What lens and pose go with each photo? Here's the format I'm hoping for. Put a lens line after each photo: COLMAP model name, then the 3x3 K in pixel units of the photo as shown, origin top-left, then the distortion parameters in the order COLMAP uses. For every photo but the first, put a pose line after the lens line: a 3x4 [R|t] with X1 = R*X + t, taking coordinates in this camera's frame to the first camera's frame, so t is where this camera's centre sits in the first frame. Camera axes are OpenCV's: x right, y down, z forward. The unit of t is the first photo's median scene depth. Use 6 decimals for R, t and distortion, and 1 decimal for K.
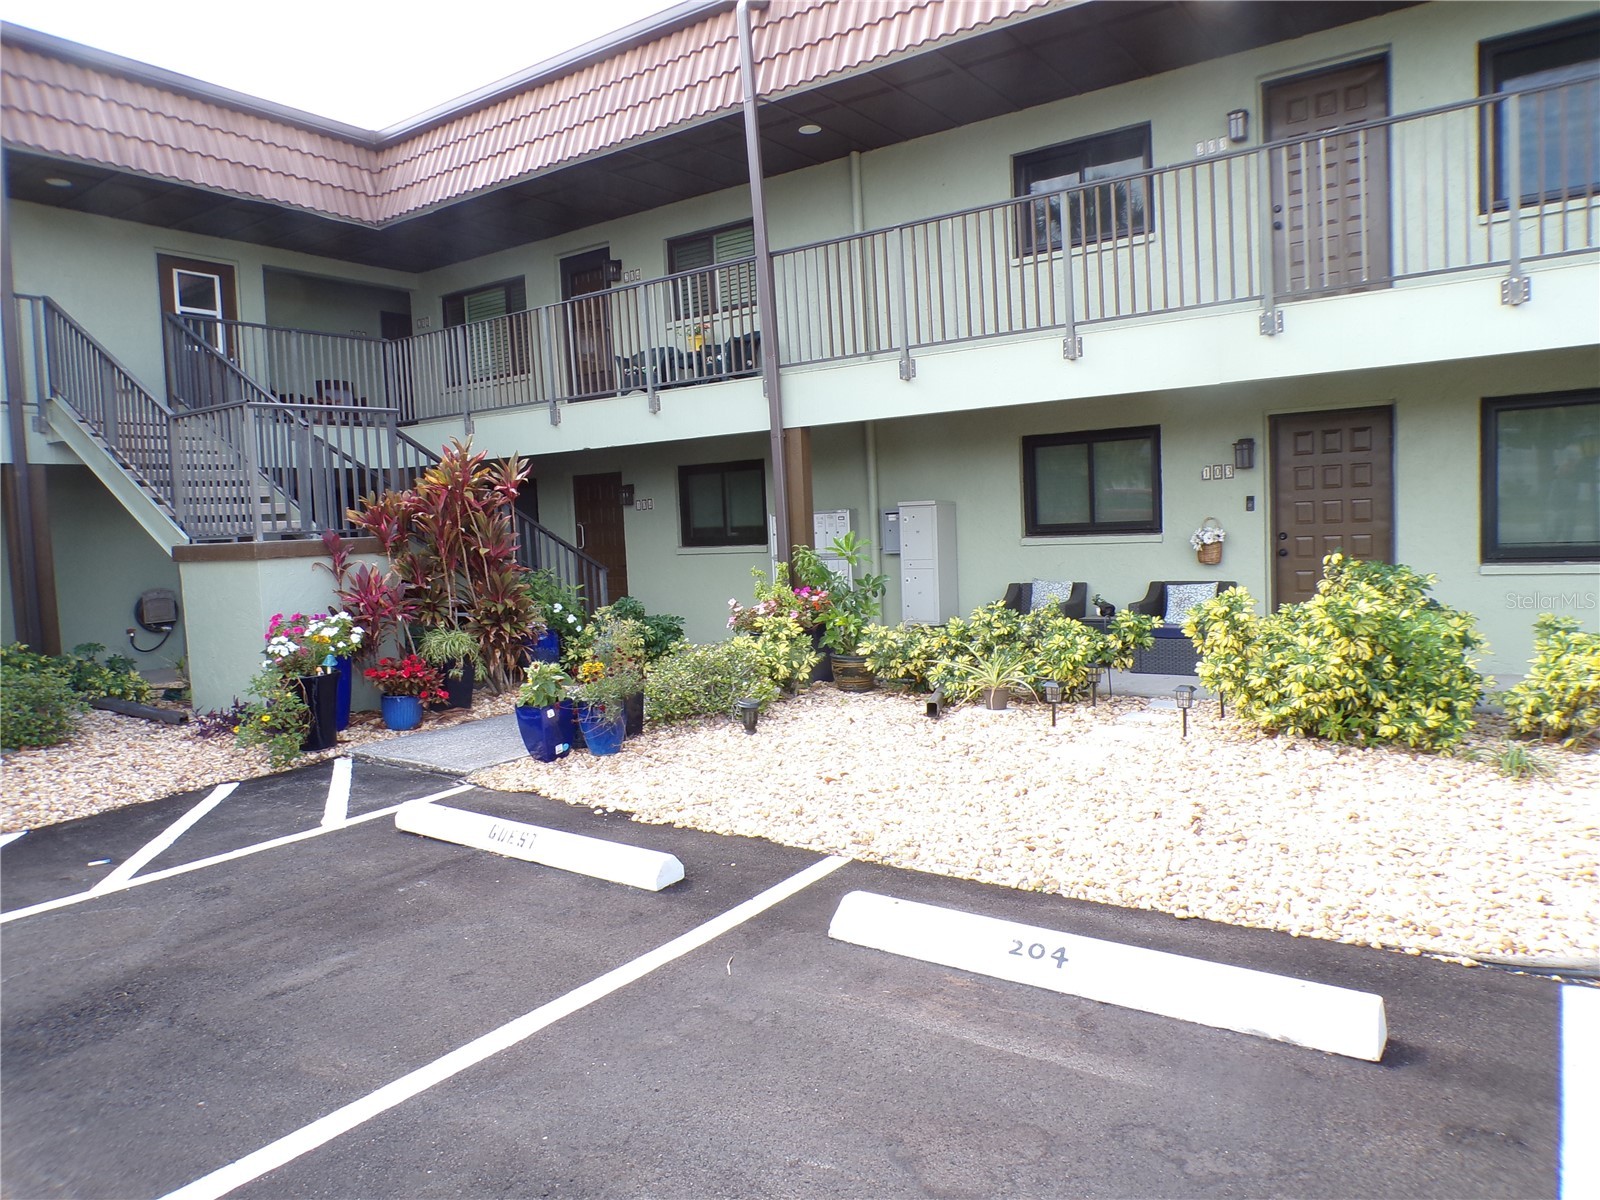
lens RADIAL K [[1088.9, 0, 801.6], [0, 1088.9, 602.2], [0, 0, 1]] dist [-0.041242, 0.021482]
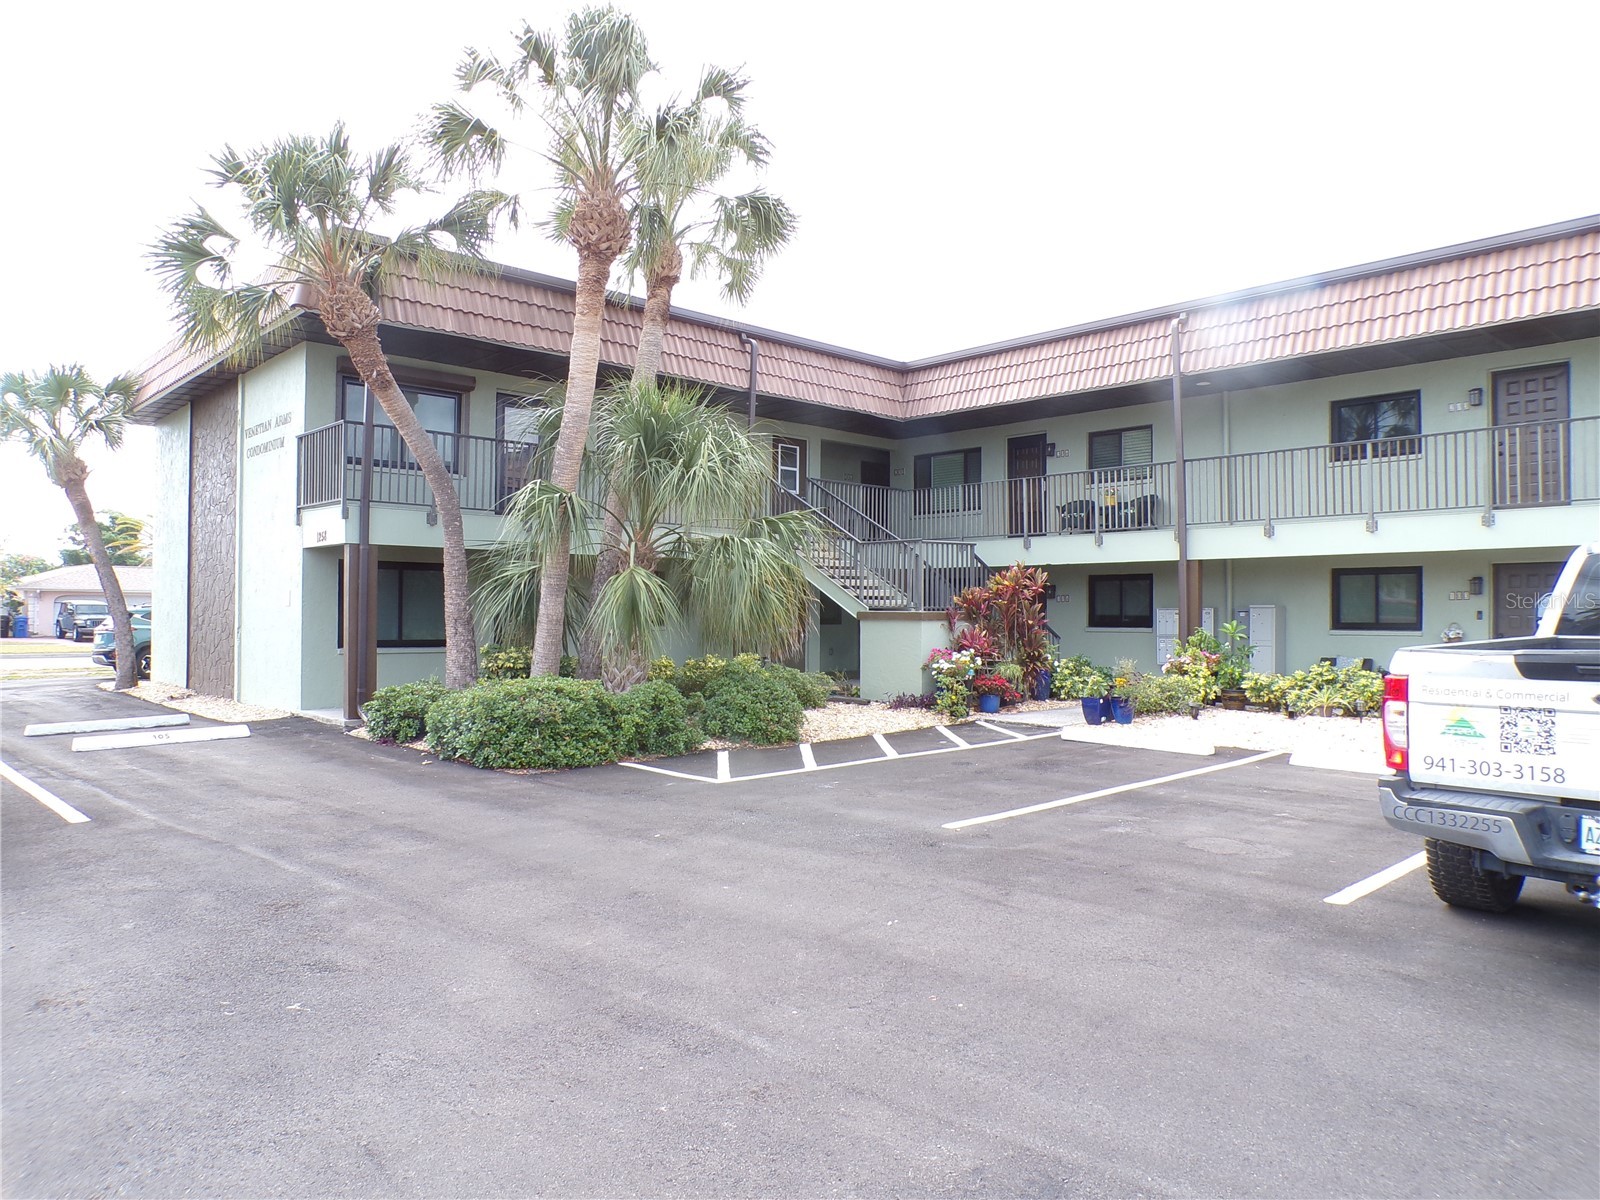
lens RADIAL K [[1088.9, 0, 795.4], [0, 1088.9, 610.2], [0, 0, 1]] dist [-0.041242, 0.021482]
pose [[0.978190, 0.045033, -0.202773, -0.302865], [-0.059502, 0.996055, -0.065832, 0.078016], [0.199008, 0.076462, 0.977010, -0.891443]]
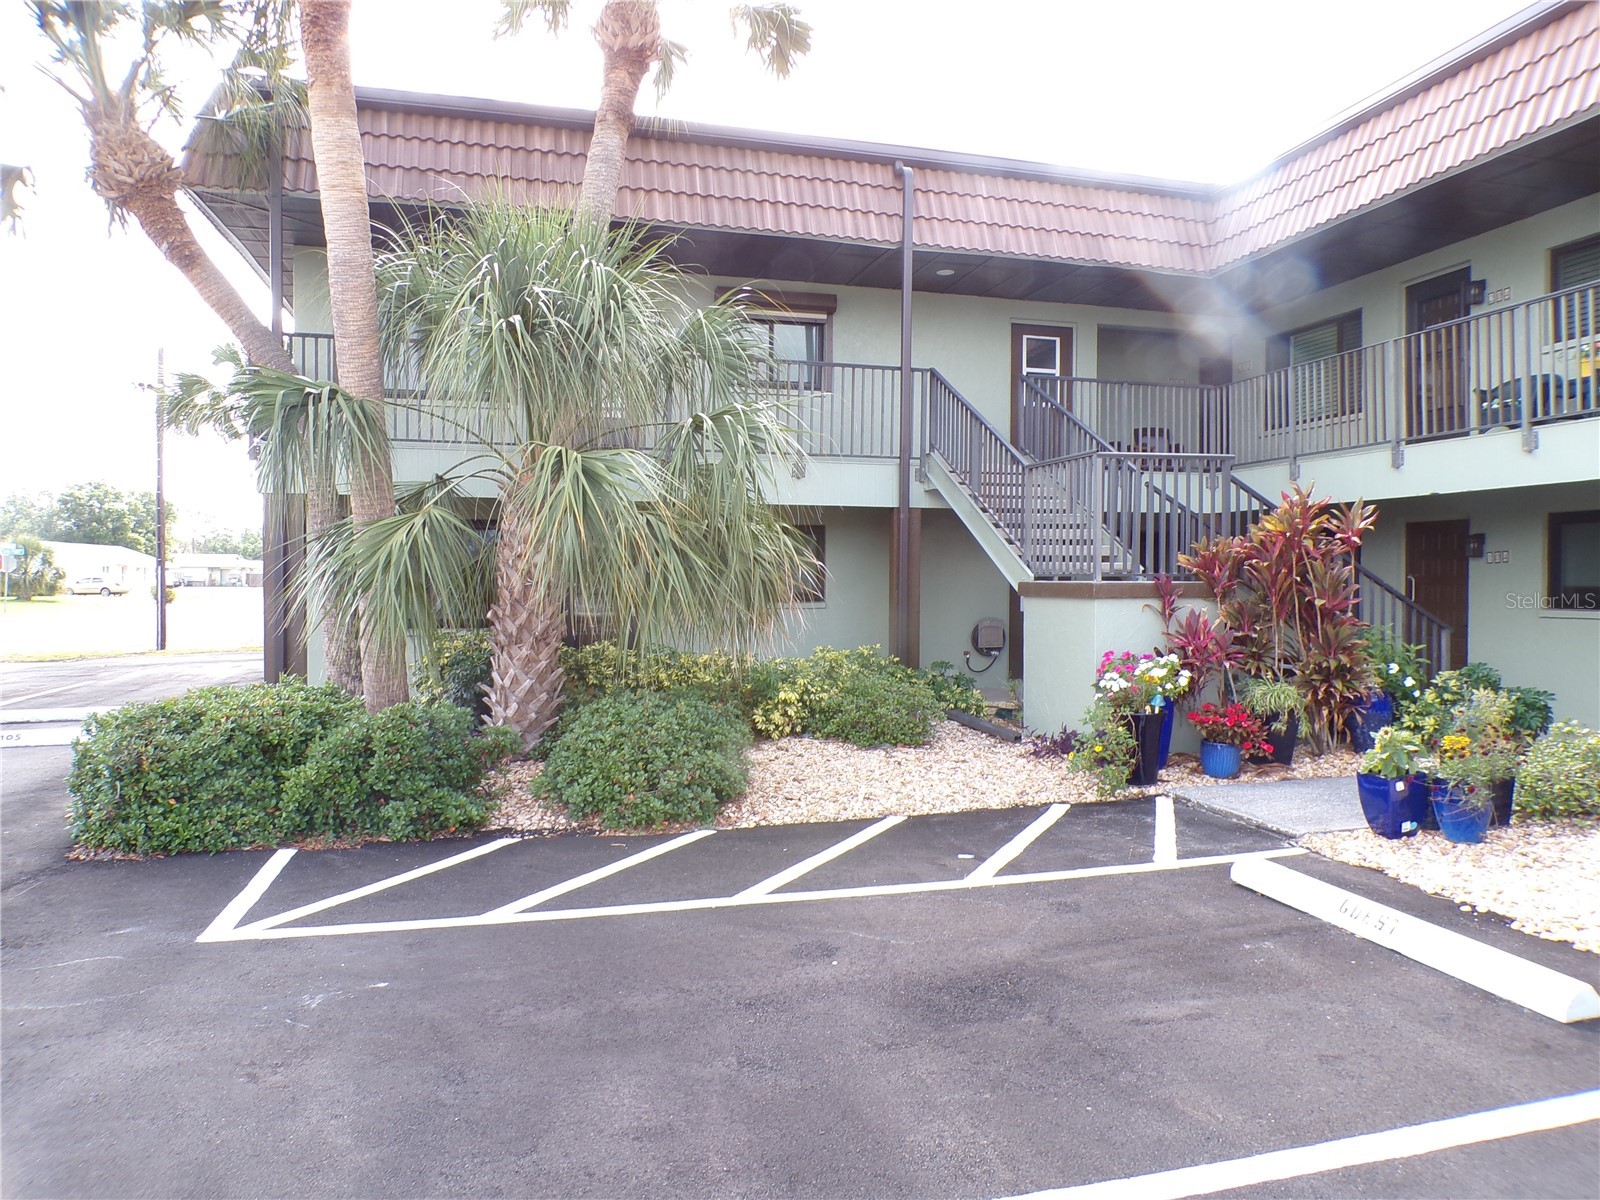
lens RADIAL K [[1088.9, 0, 798.4], [0, 1088.9, 600.2], [0, 0, 1]] dist [-0.041242, 0.021482]
pose [[0.770680, 0.053807, -0.634947, -0.043649], [-0.079805, 0.996733, -0.012400, -0.000825], [0.632206, 0.060228, 0.772456, -0.015855]]
